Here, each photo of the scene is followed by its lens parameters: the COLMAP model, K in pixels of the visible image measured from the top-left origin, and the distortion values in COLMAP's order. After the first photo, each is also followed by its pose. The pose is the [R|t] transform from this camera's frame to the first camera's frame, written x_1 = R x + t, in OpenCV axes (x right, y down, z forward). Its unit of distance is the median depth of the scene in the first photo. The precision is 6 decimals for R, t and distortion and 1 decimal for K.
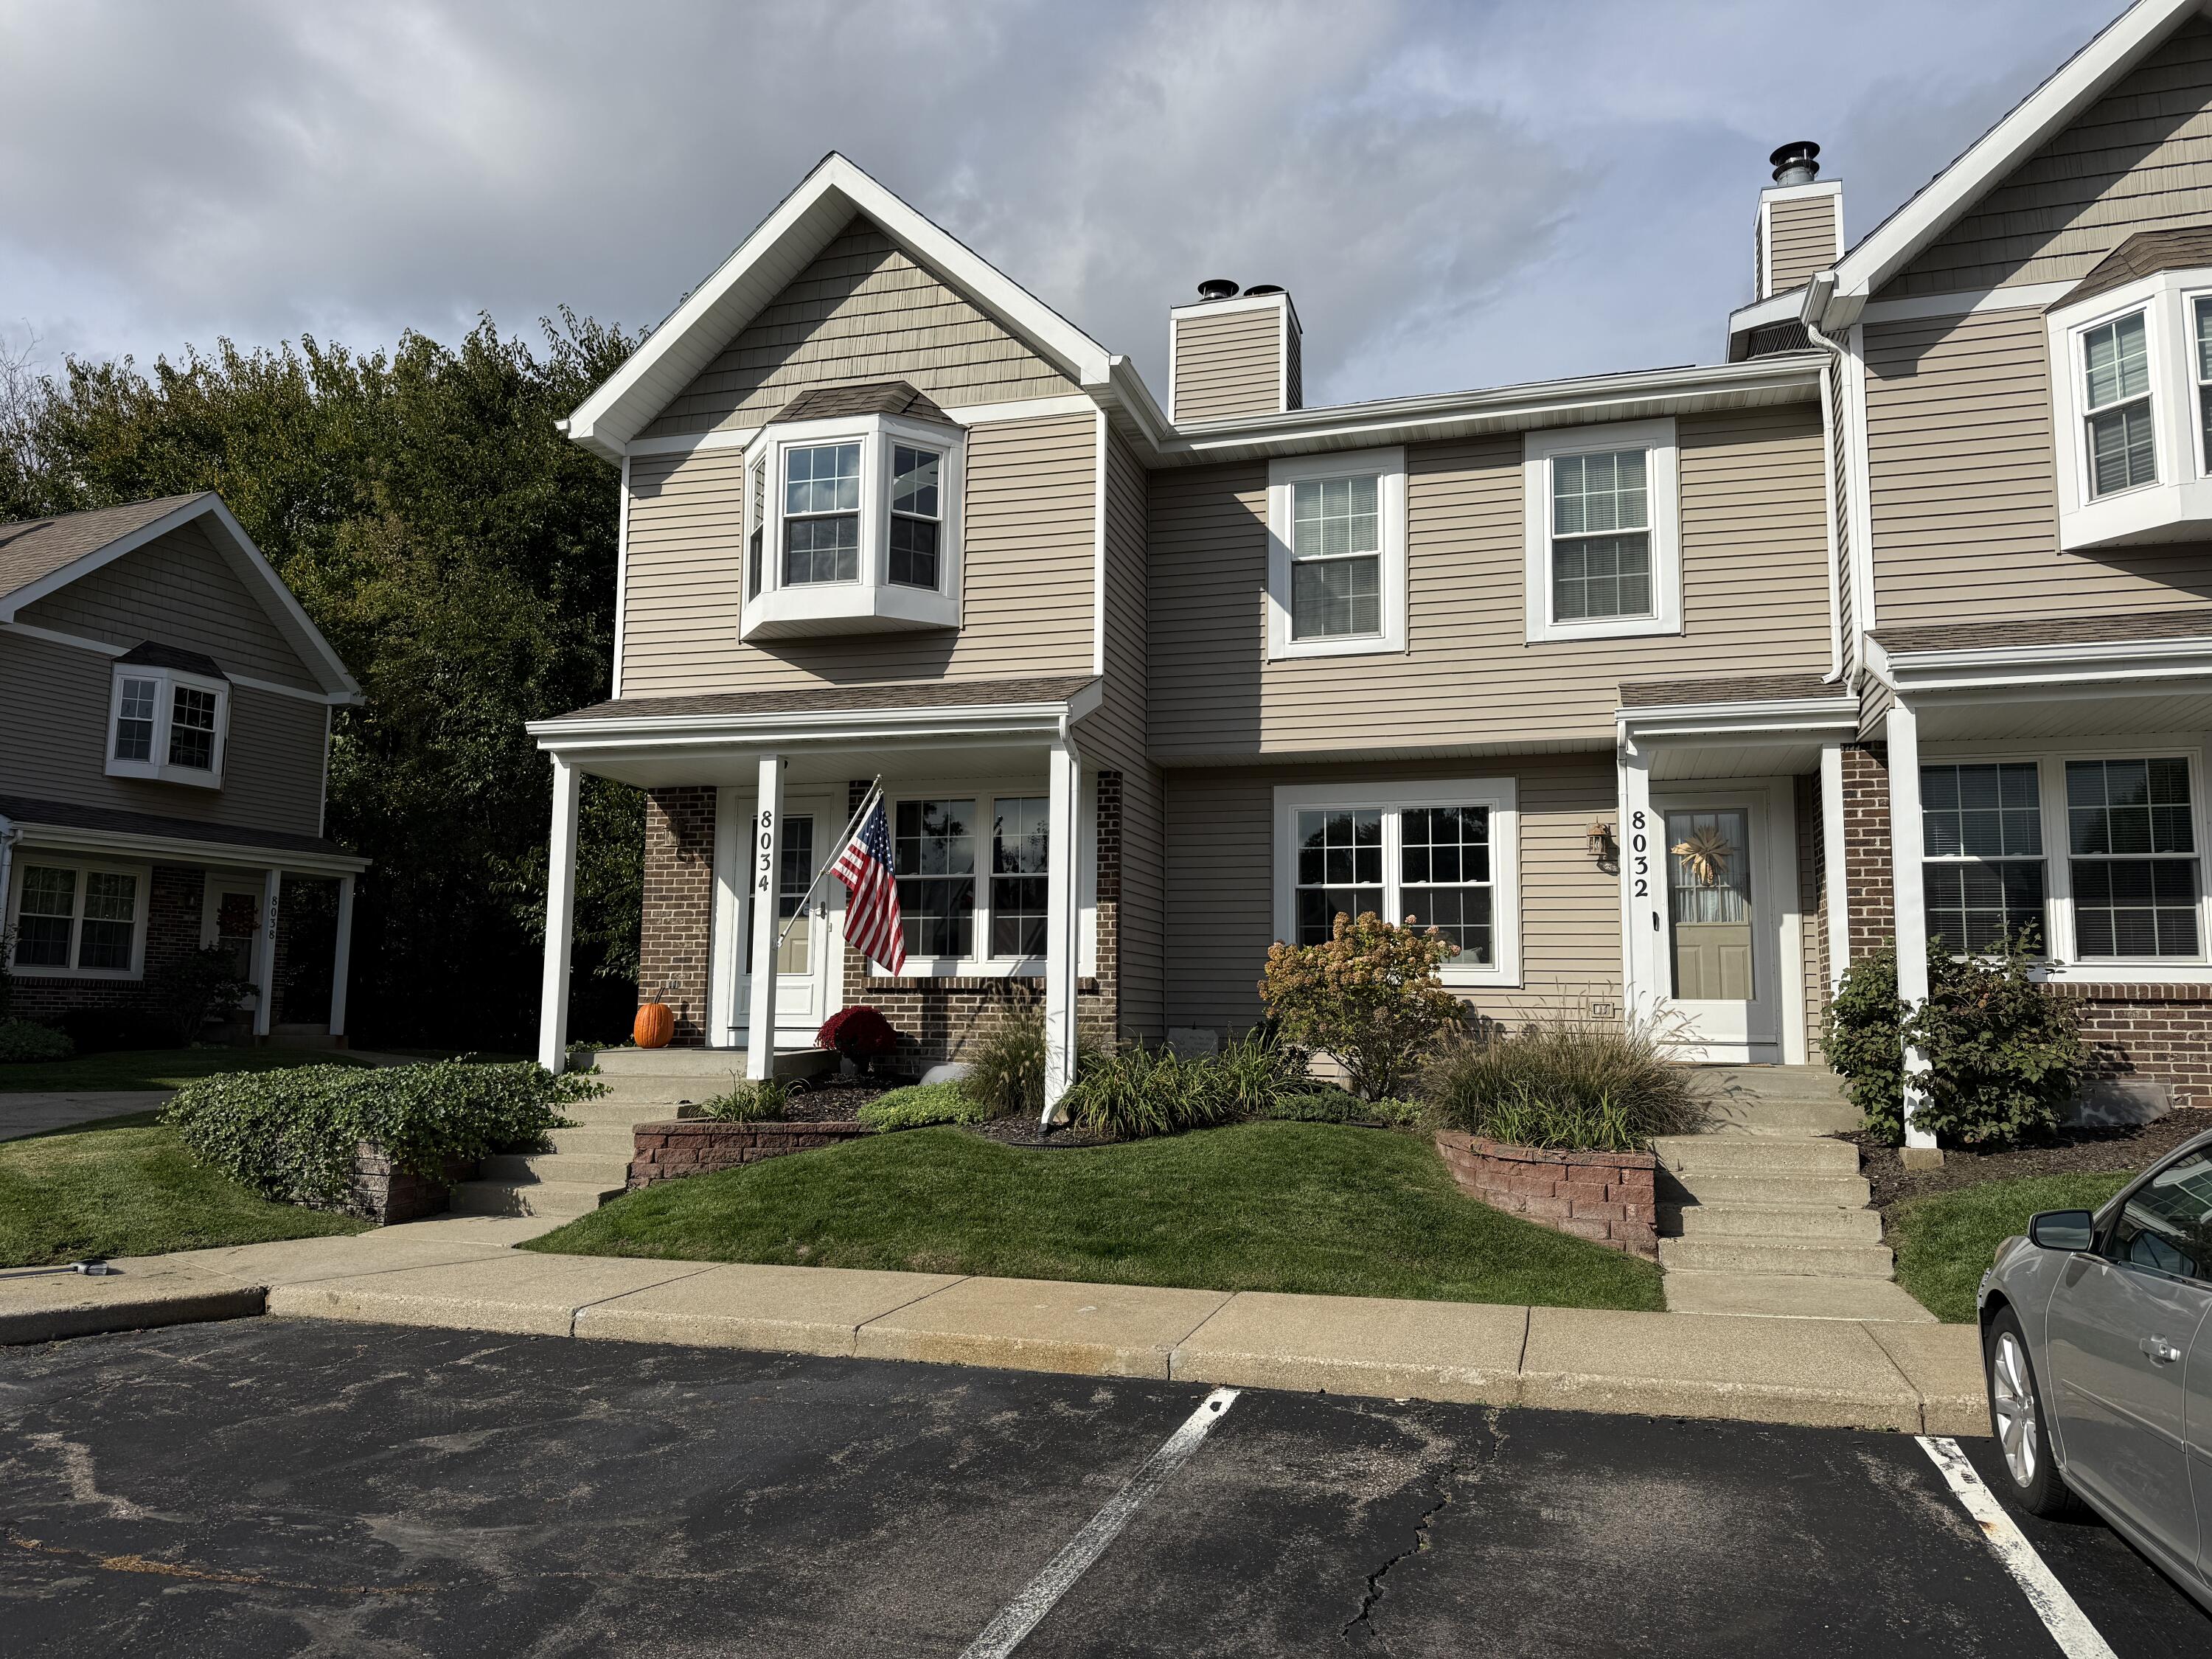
lens RADIAL K [[1553.7, 0, 1102.6], [0, 1553.7, 840.1], [0, 0, 1]] dist [0.065815, -0.068094]
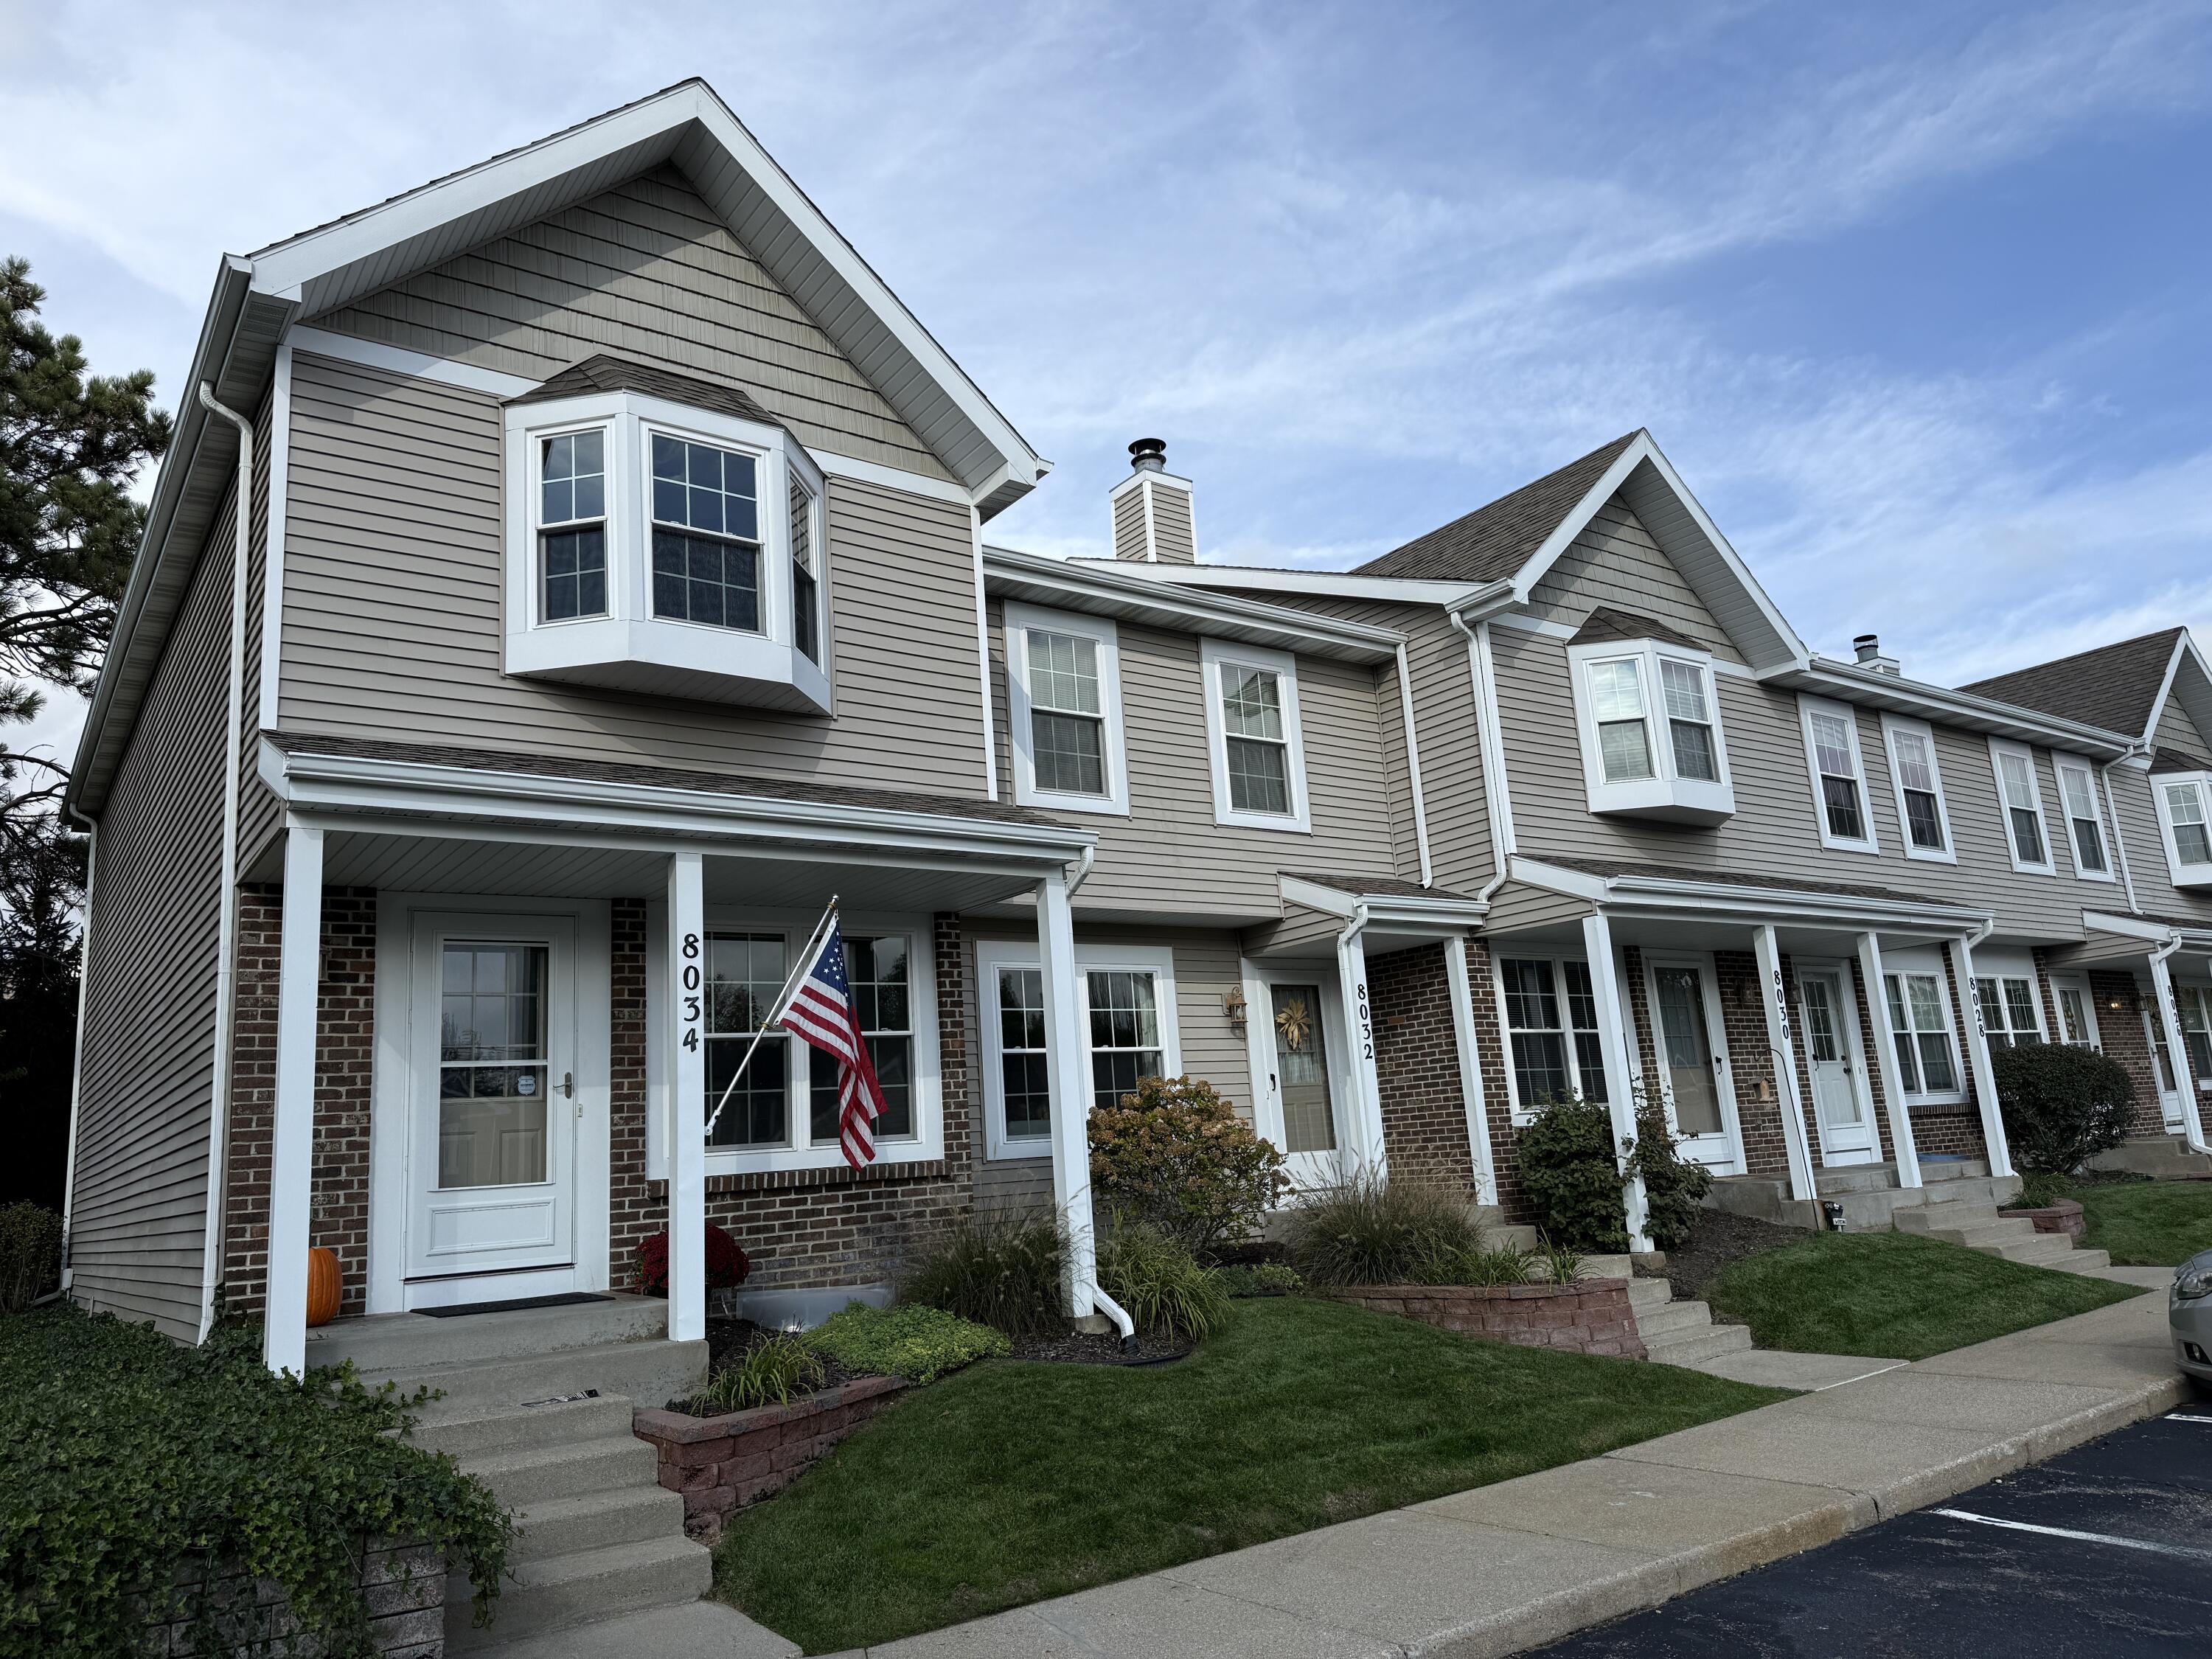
lens RADIAL K [[1553.7, 0, 1103.1], [0, 1553.7, 819.5], [0, 0, 1]] dist [0.065815, -0.068094]
pose [[0.589324, 0.123791, 0.798357, -0.627905], [-0.017262, 0.989895, -0.140748, 0.023830], [-0.807713, 0.069165, 0.585505, 0.419888]]
